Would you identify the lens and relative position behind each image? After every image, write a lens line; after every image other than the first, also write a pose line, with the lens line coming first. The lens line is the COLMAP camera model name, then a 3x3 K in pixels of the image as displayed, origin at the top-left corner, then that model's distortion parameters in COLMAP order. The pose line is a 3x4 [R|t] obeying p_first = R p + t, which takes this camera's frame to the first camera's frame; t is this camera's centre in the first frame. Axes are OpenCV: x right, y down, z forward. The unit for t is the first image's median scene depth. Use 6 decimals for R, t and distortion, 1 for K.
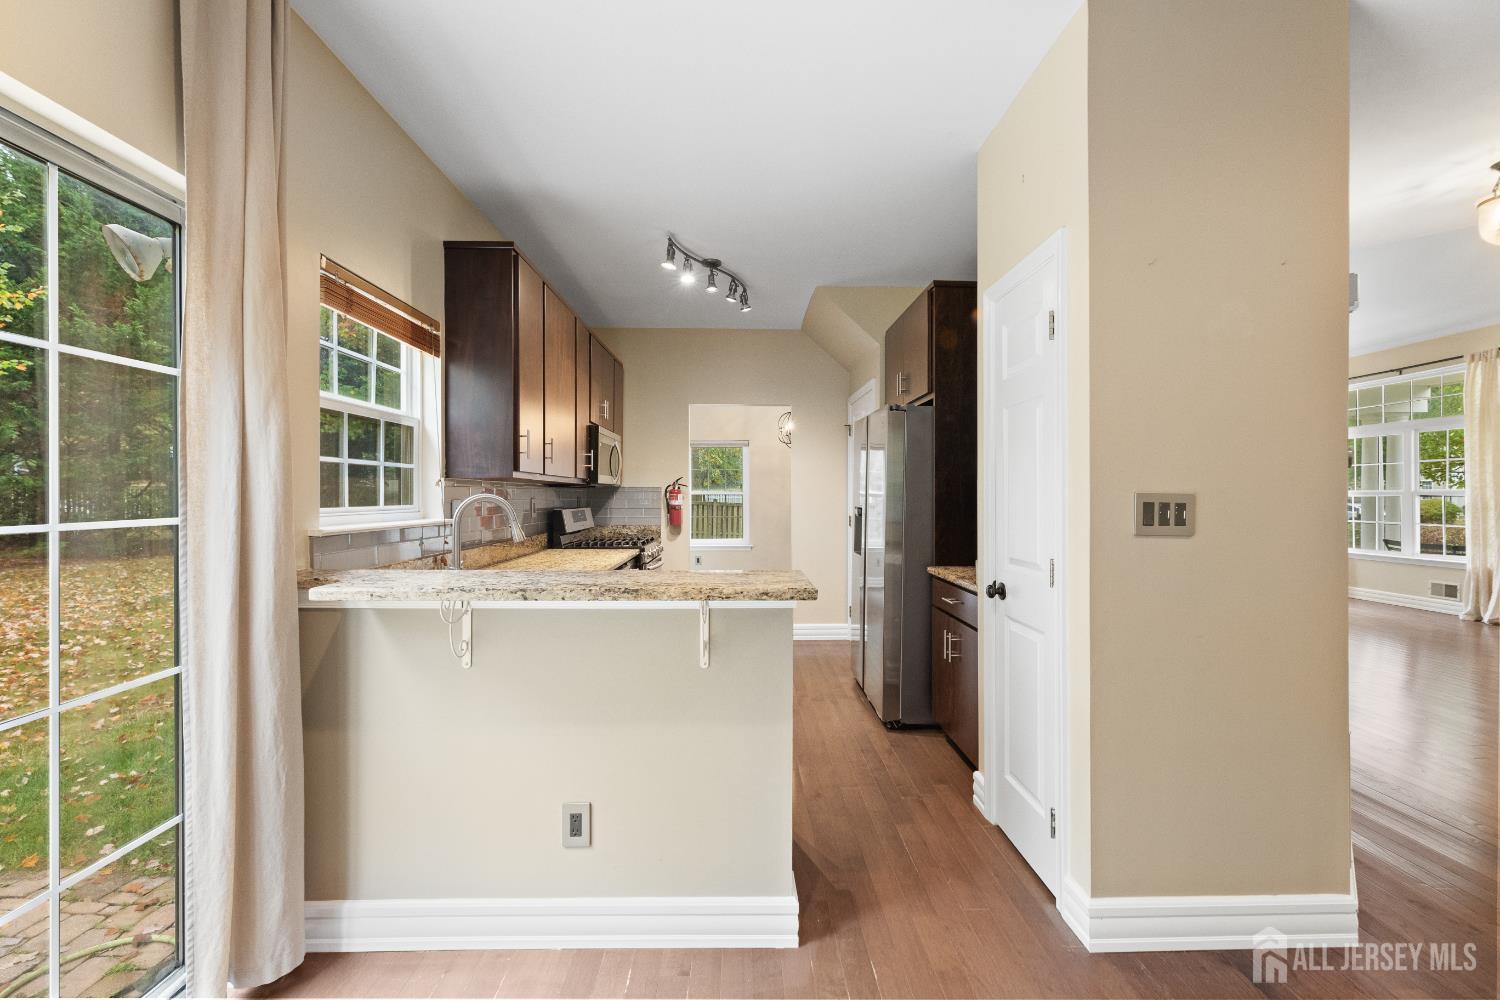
lens RADIAL K [[600.1, 0, 753.7], [0, 600.1, 492.5], [0, 0, 1]] dist [0.002118, 0.000228]
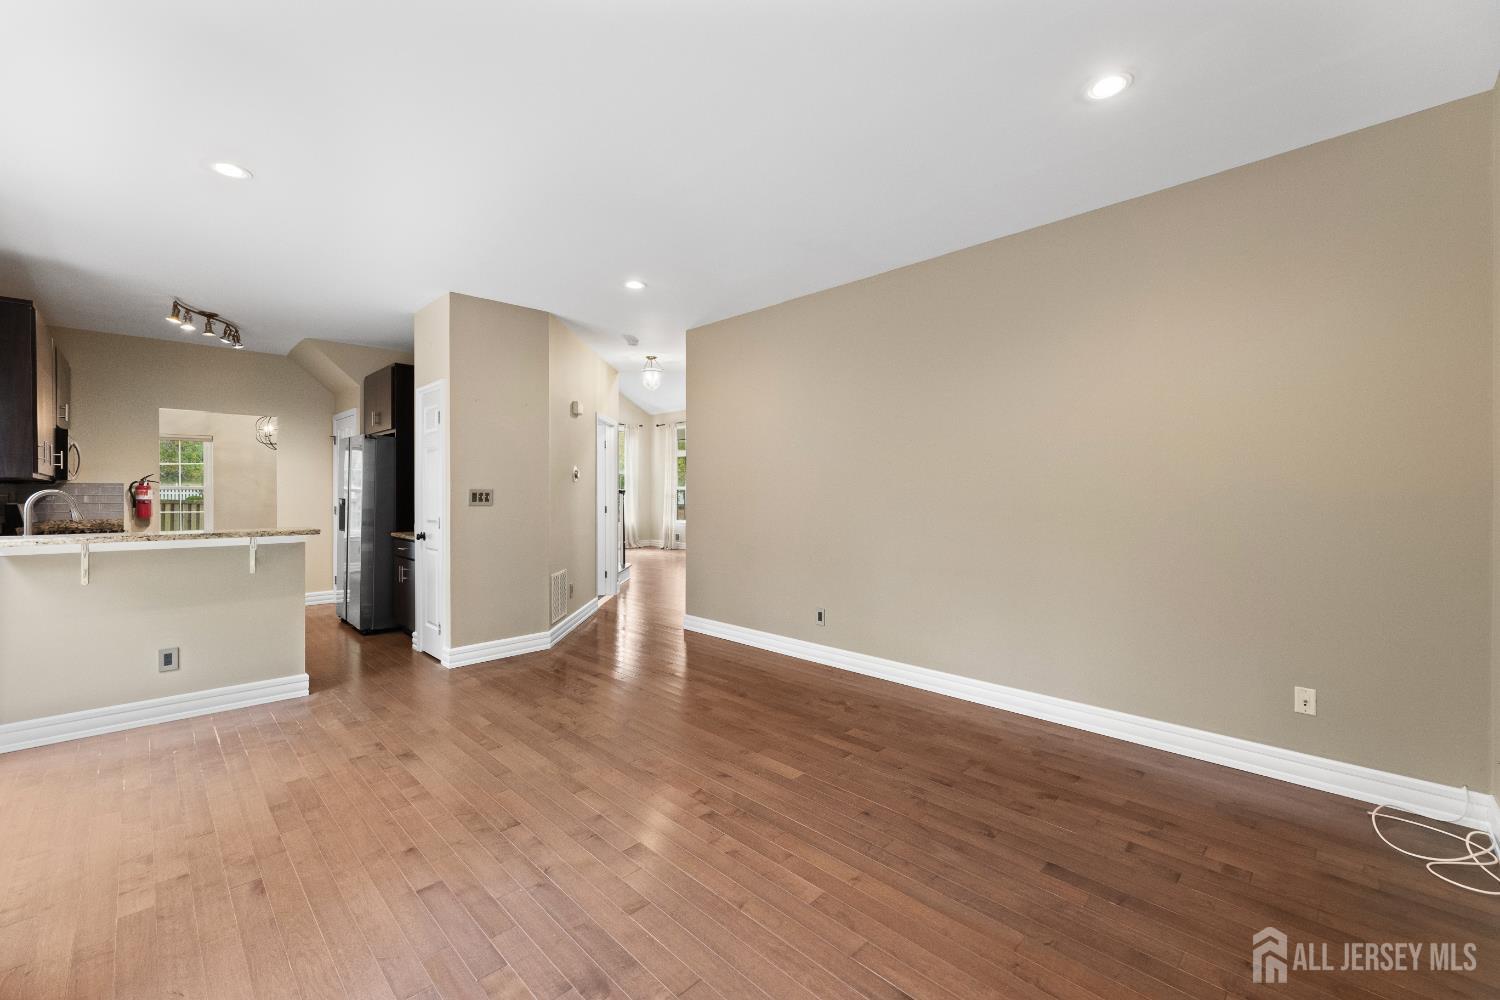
lens RADIAL K [[612.6, 0, 757.2], [0, 612.6, 491.8], [0, 0, 1]] dist [0.001487, 0.000208]
pose [[0.721201, -0.002978, 0.692719, -0.128900], [-0.001643, 0.999981, 0.006010, -0.002380], [-0.692724, -0.005472, 0.721182, -0.767857]]
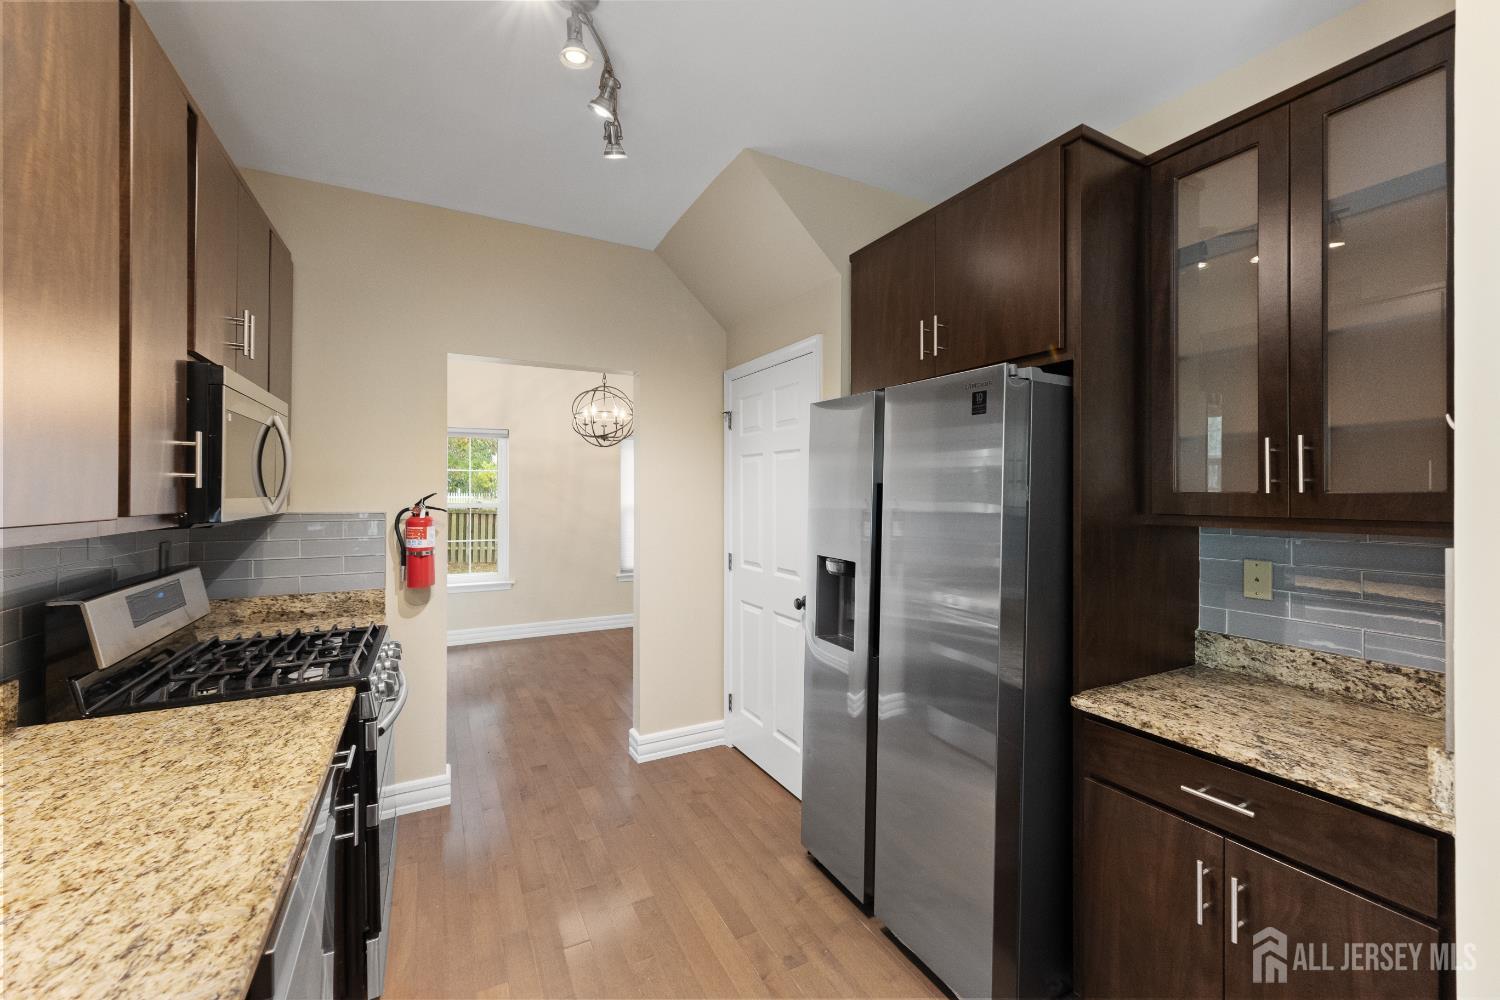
lens RADIAL K [[600.1, 0, 753.7], [0, 600.1, 492.5], [0, 0, 1]] dist [0.002118, 0.000228]
pose [[0.893939, 0.000849, 0.448189, -0.137780], [-0.002848, 0.999989, 0.003785, -0.037450], [-0.448180, -0.004660, 0.893931, 0.546454]]
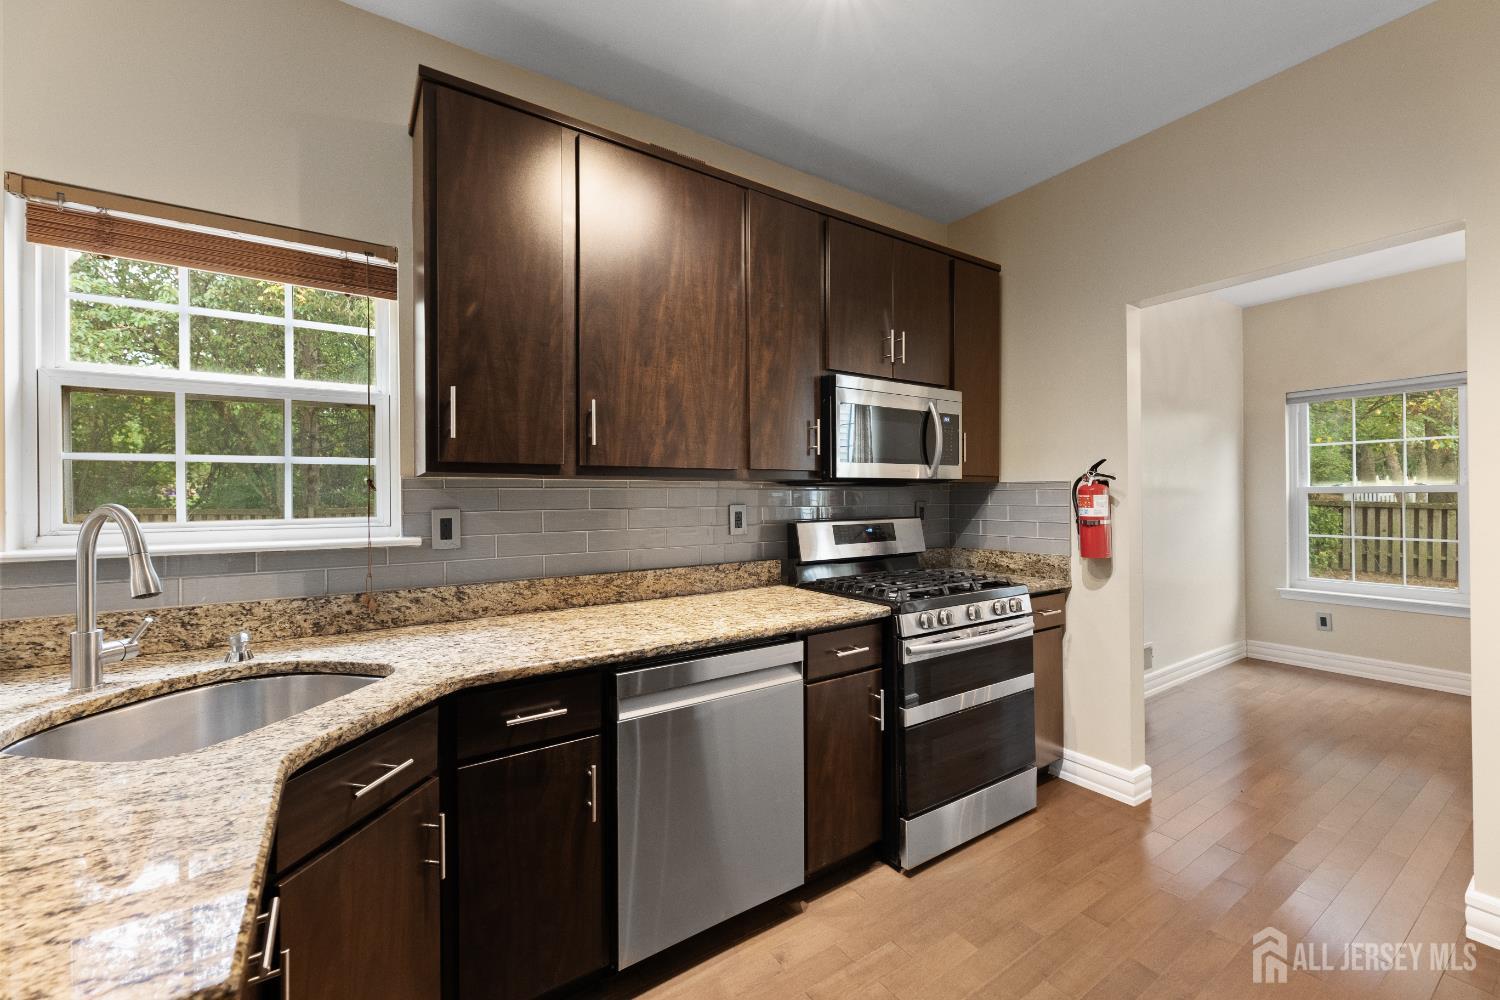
lens RADIAL K [[593.6, 0, 750.0], [0, 593.6, 500.0], [0, 0, 1]] dist [0.000955, 0.000082]
pose [[0.530473, -0.002035, -0.847699, 0.172663], [0.011763, 0.999919, 0.004960, 0.001725], [0.847620, -0.012603, 0.530454, 0.663773]]
